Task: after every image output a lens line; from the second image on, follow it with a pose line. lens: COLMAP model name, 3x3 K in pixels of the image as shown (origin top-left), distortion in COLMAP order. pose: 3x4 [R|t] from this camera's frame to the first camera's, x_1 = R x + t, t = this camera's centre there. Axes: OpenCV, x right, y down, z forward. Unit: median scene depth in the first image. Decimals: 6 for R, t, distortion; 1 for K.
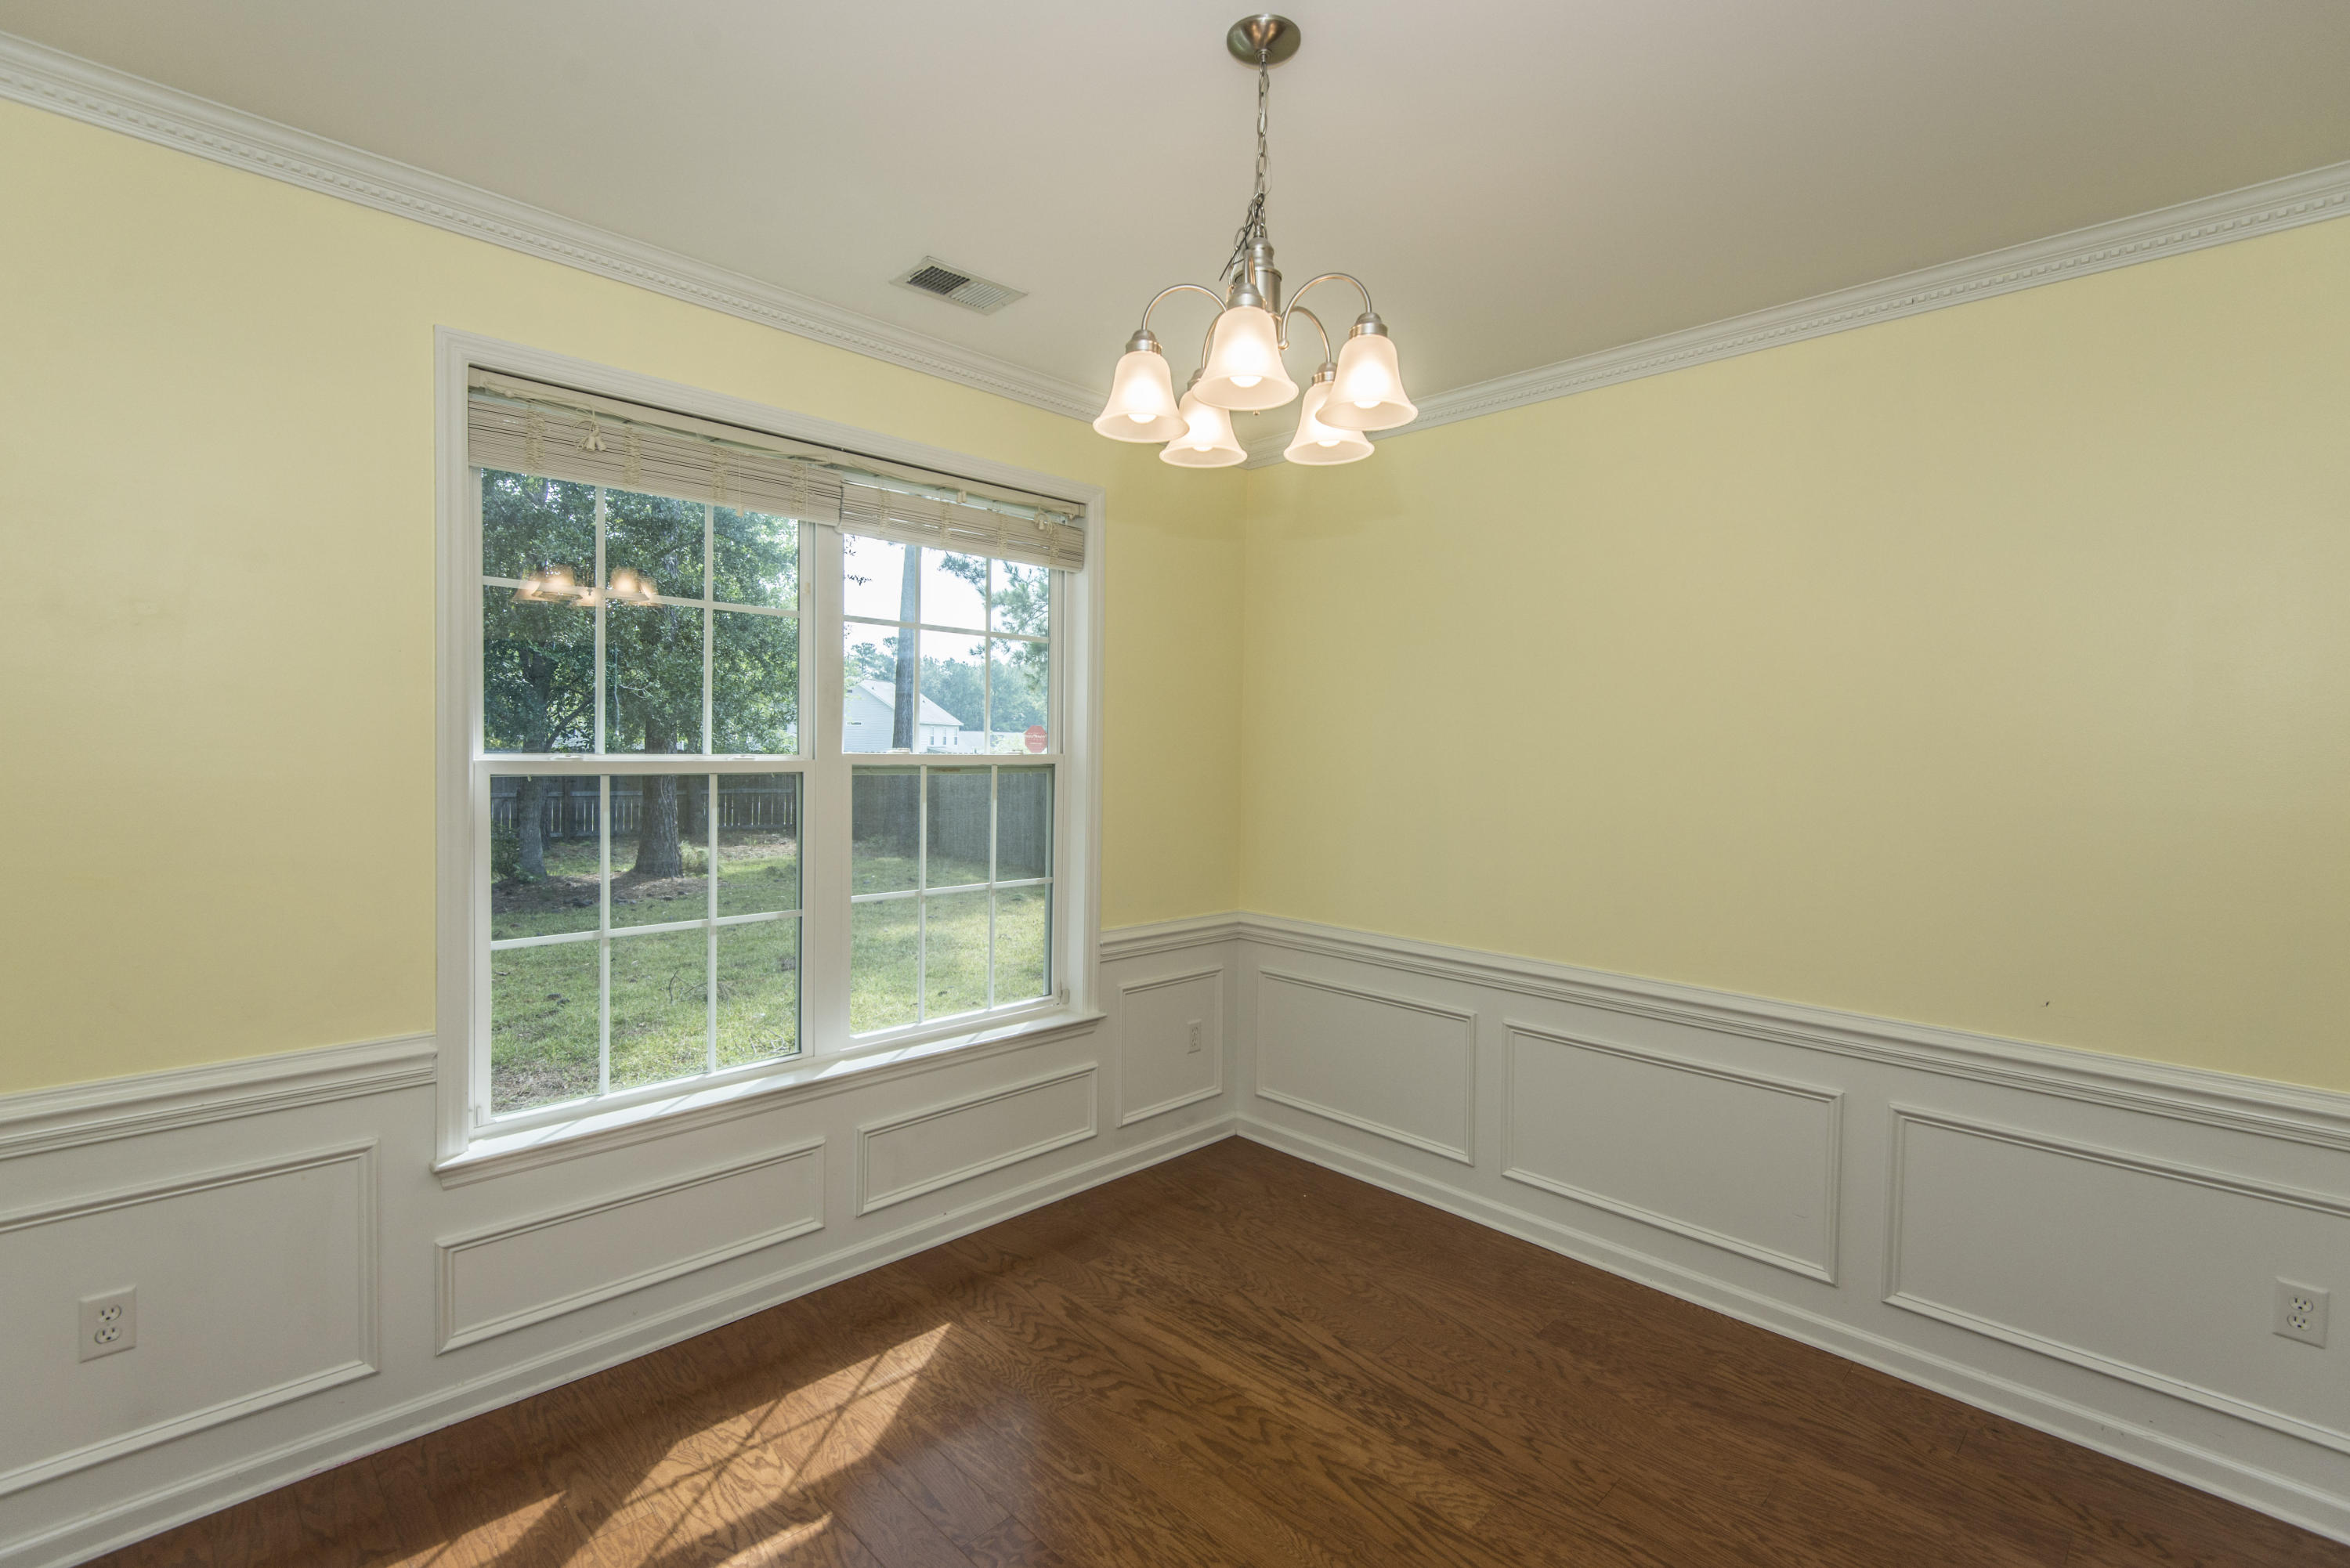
lens RADIAL K [[1069.3, 0, 1173.2], [0, 1069.3, 786.8], [0, 0, 1]] dist [0.027820, -0.016425]
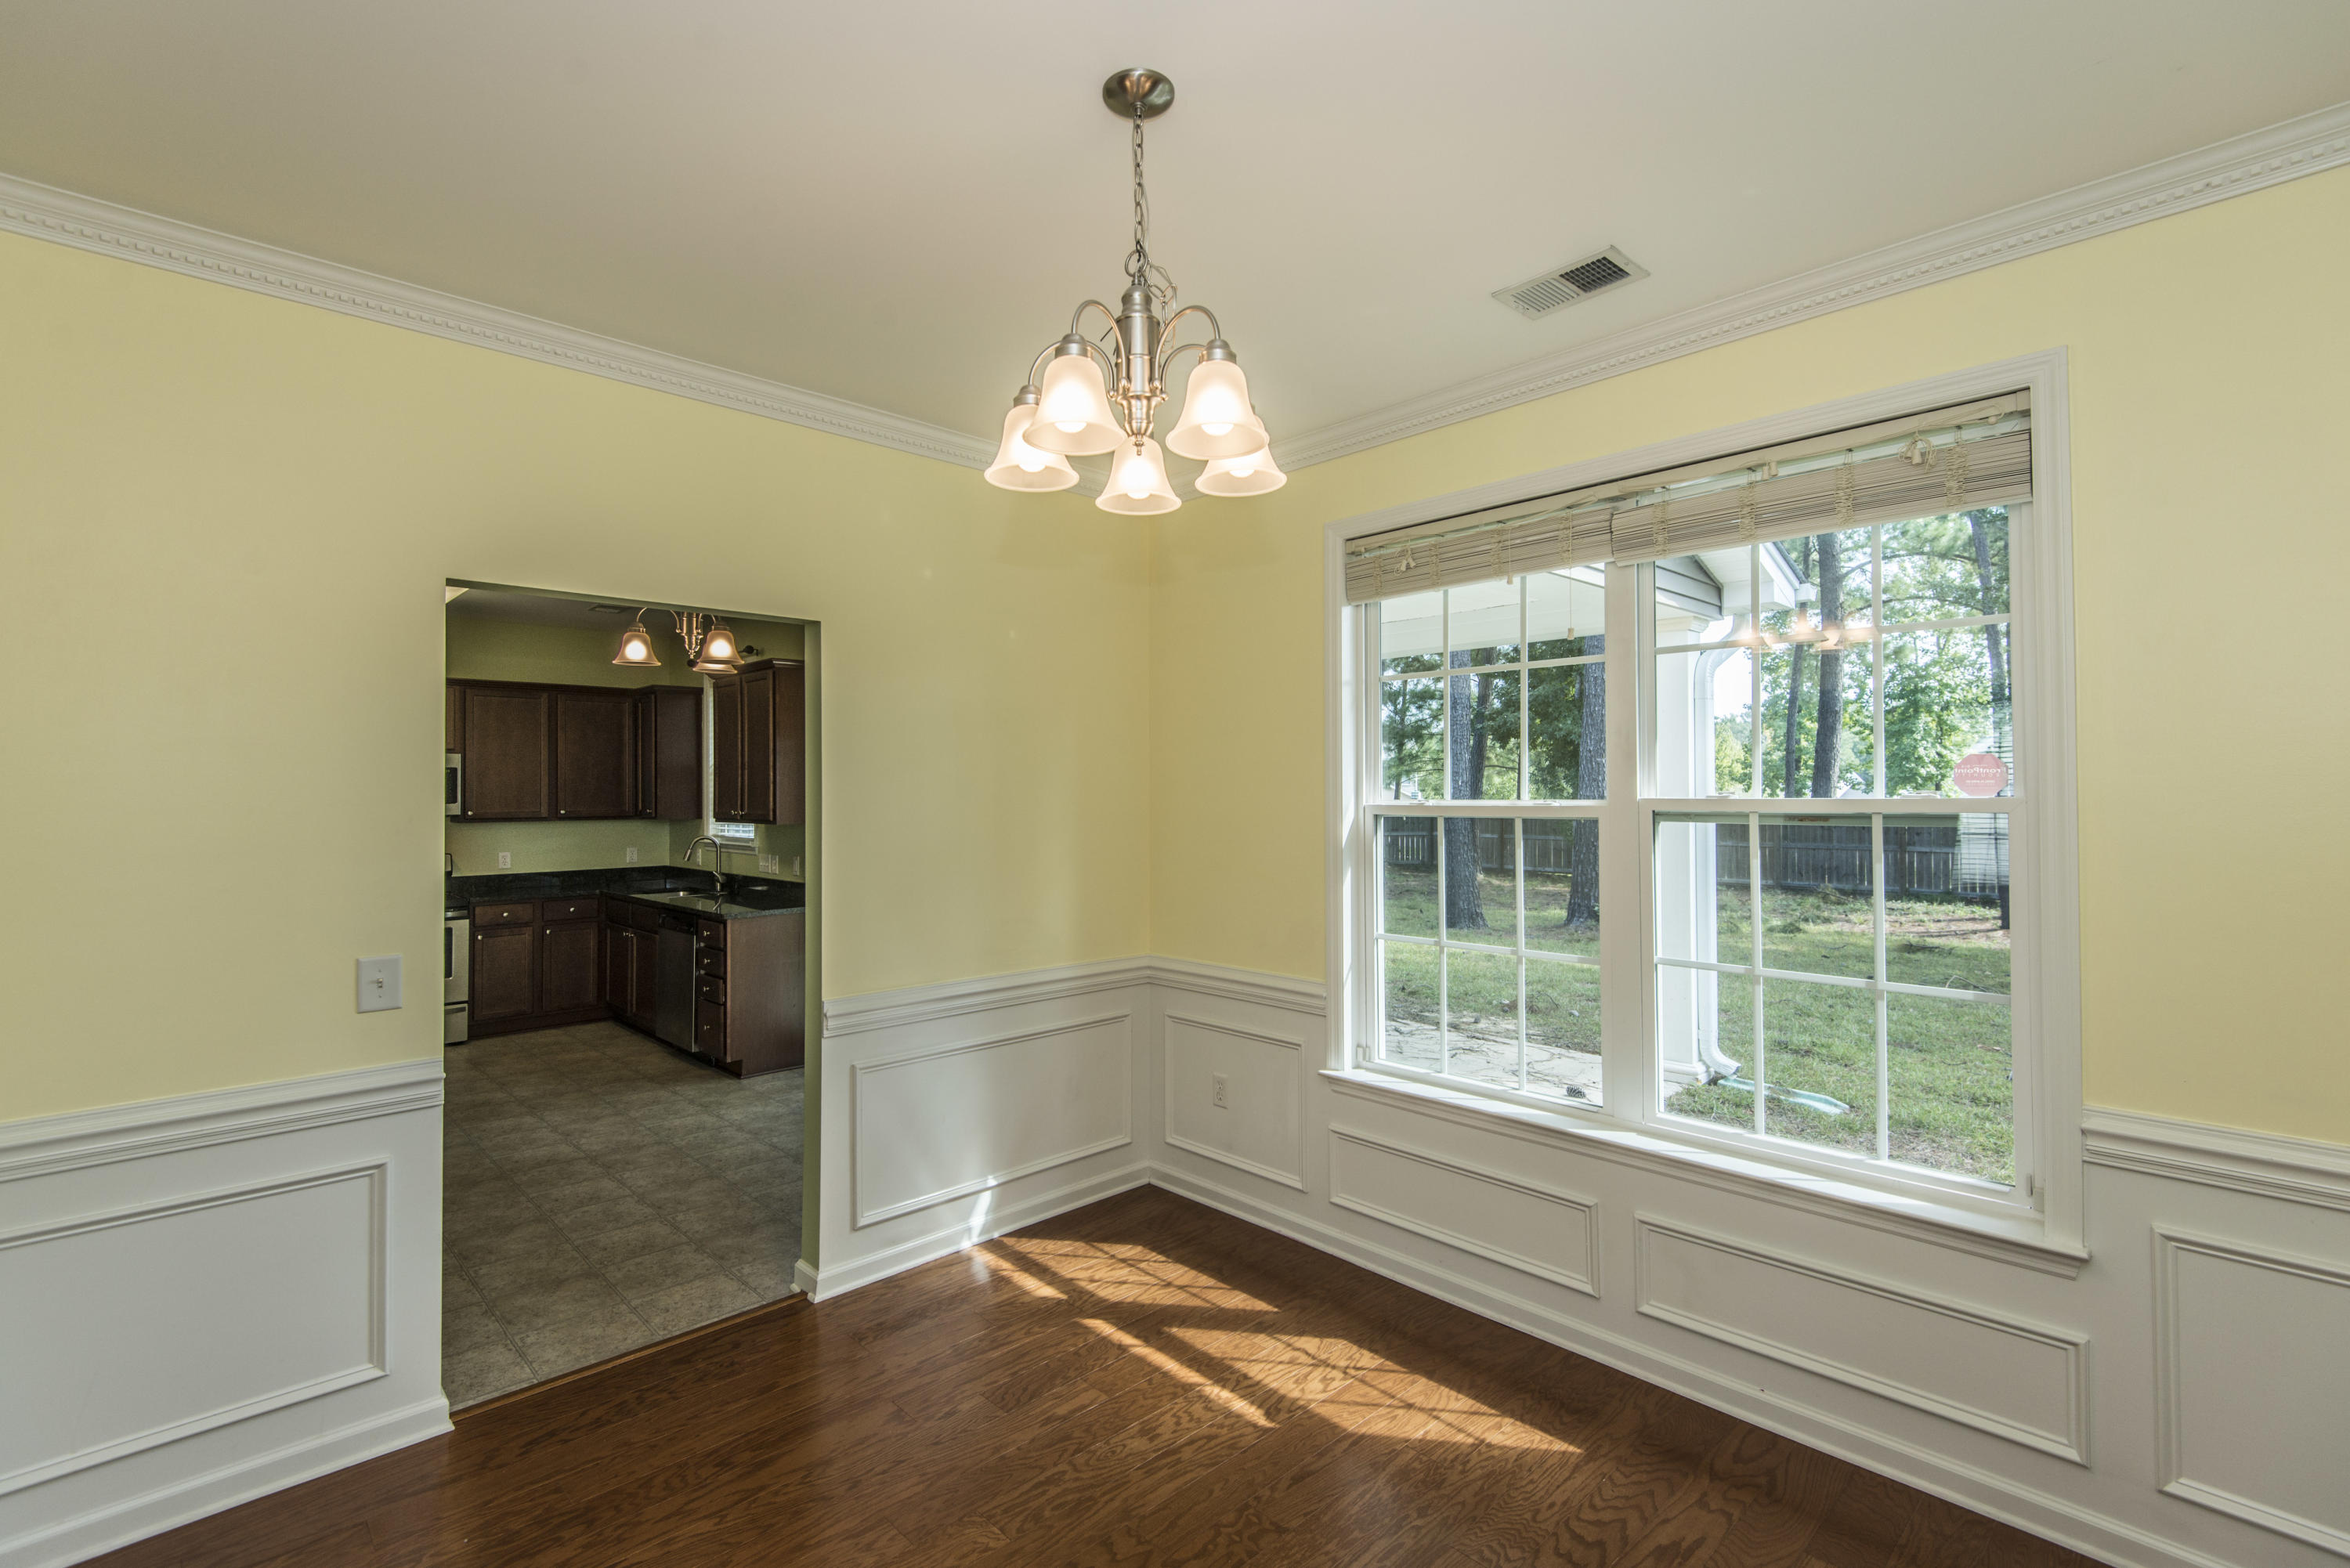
lens RADIAL K [[1069.3, 0, 1168.8], [0, 1069.3, 778.4], [0, 0, 1]] dist [0.027820, -0.016425]
pose [[-0.036415, -0.023239, -0.999066, 0.775460], [-0.027900, 0.999364, -0.022229, -0.019770], [0.998947, 0.027065, -0.037041, 0.766886]]
